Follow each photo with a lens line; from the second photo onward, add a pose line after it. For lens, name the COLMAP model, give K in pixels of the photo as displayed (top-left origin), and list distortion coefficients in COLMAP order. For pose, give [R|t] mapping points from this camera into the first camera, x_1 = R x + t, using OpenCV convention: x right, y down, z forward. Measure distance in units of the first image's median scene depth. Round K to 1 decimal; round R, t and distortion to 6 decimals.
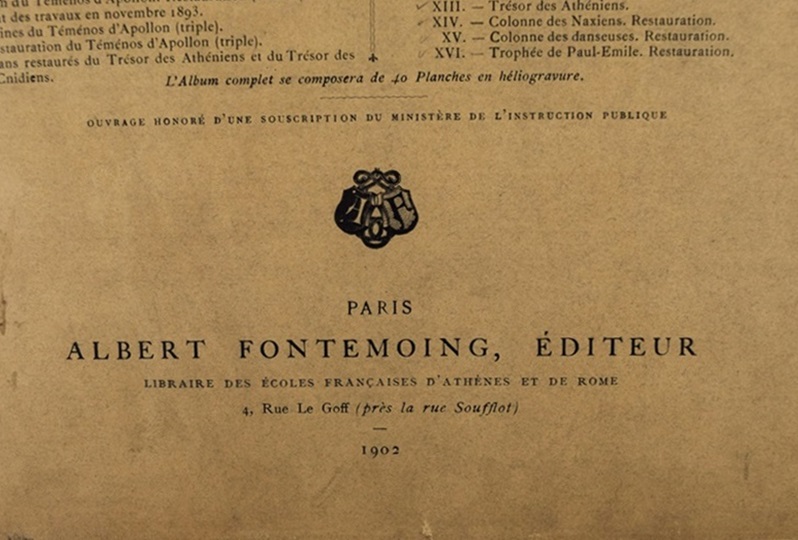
lens RADIAL K [[876.3, 0, 399.4], [0, 876.3, 270.5], [0, 0, 1]] dist [-0.046864, 0.000000]
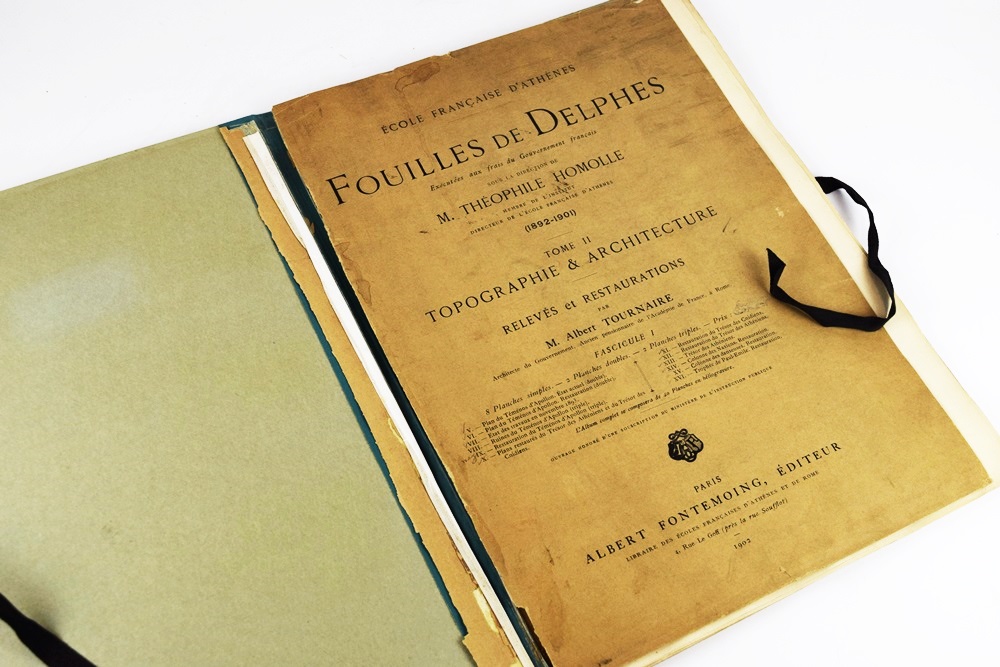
lens RADIAL K [[1237.6, 0, 500.1], [0, 1237.6, 333.7], [0, 0, 1]] dist [-0.073520, 0.000000]
pose [[0.900709, -0.321514, 0.292150, -1.286470], [0.432222, 0.730835, -0.528265, 1.187275], [-0.043669, 0.602087, 0.797236, -1.661481]]
